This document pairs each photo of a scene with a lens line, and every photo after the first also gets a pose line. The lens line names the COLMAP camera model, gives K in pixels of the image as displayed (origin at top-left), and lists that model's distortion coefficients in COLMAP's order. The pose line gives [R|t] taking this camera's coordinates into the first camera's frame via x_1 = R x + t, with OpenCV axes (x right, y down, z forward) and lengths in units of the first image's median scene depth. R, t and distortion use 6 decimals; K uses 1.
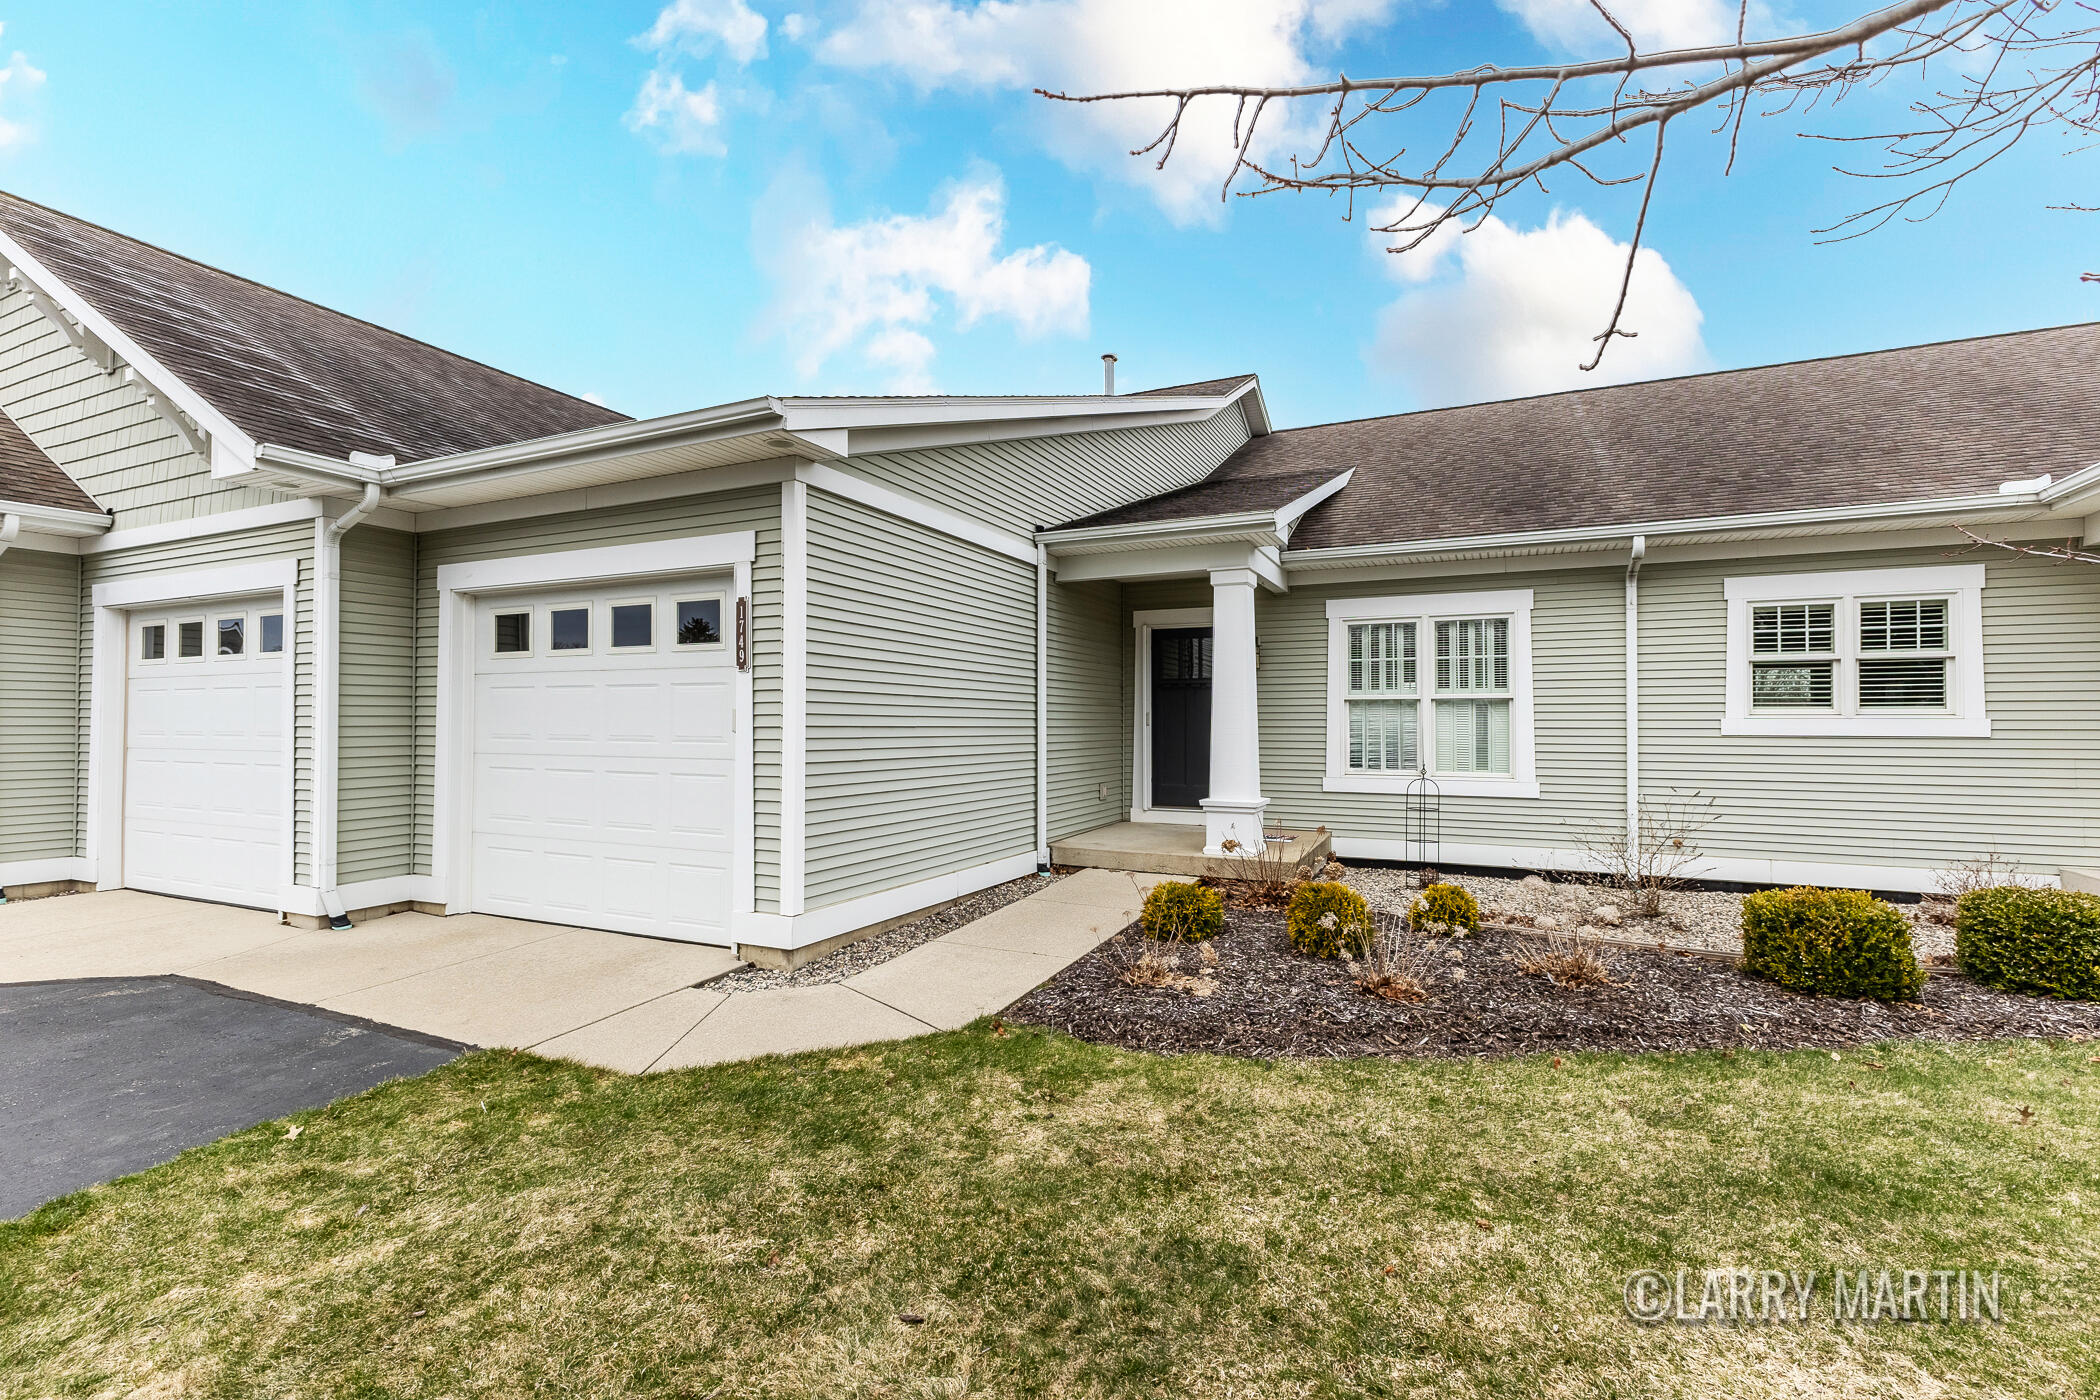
lens RADIAL K [[928.9, 0, 1032.9], [0, 928.9, 710.1], [0, 0, 1]] dist [0.018218, -0.006241]
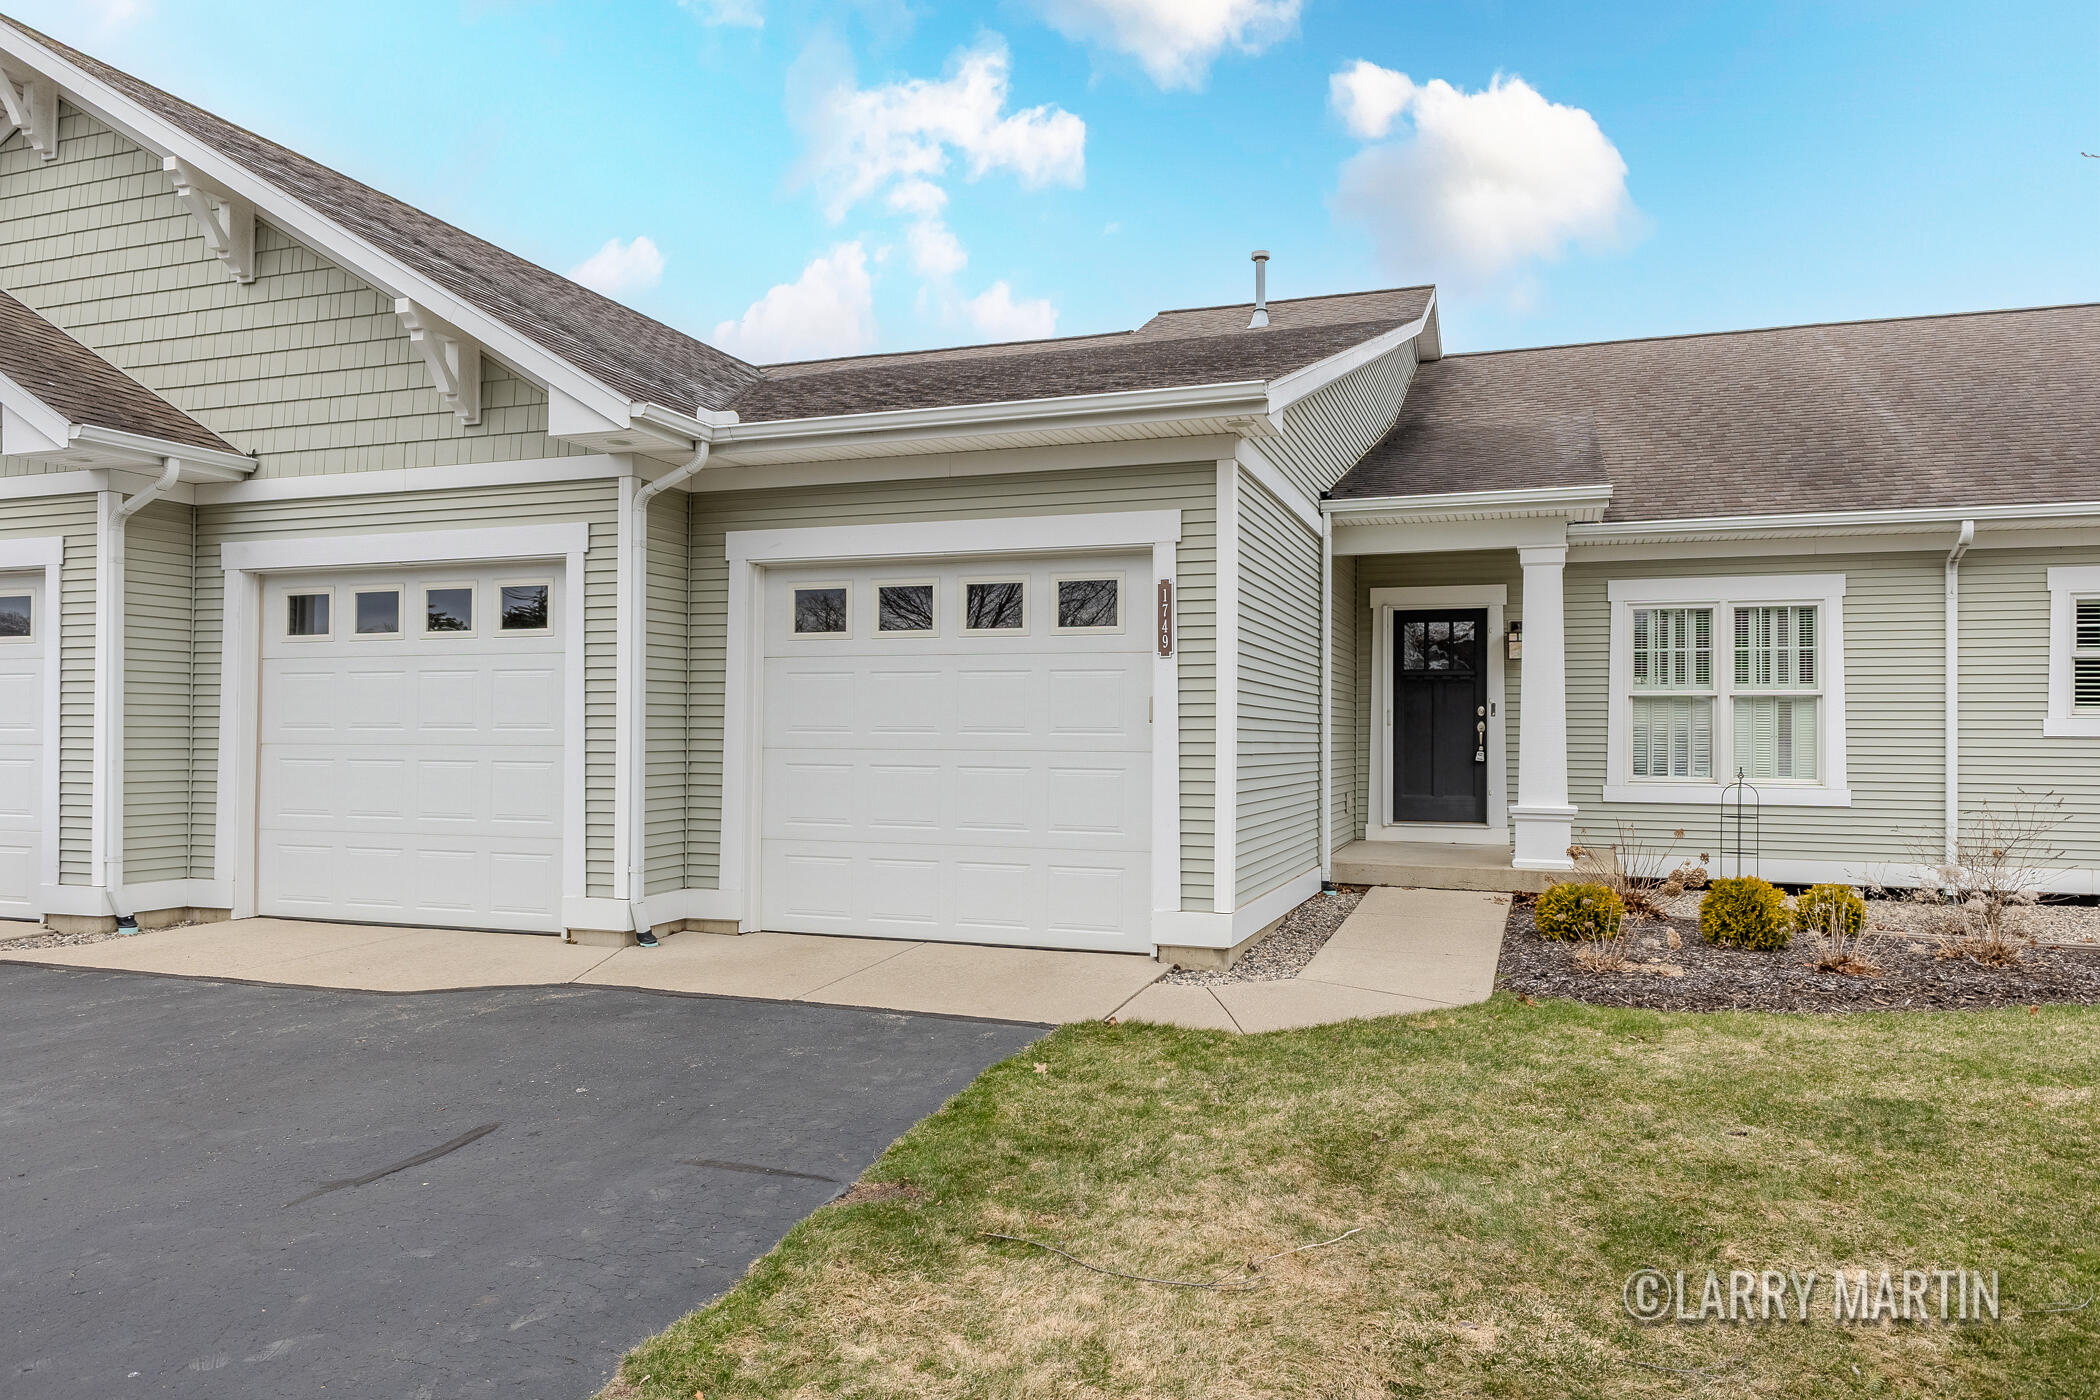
lens RADIAL K [[1398.9, 0, 1050.8], [0, 1398.9, 733.9], [0, 0, 1]] dist [0.019507, -0.024844]
pose [[0.993387, 0.003622, 0.114753, -0.403476], [-0.004985, 0.999920, 0.011589, 0.013456], [-0.114702, -0.012085, 0.993326, -0.272902]]
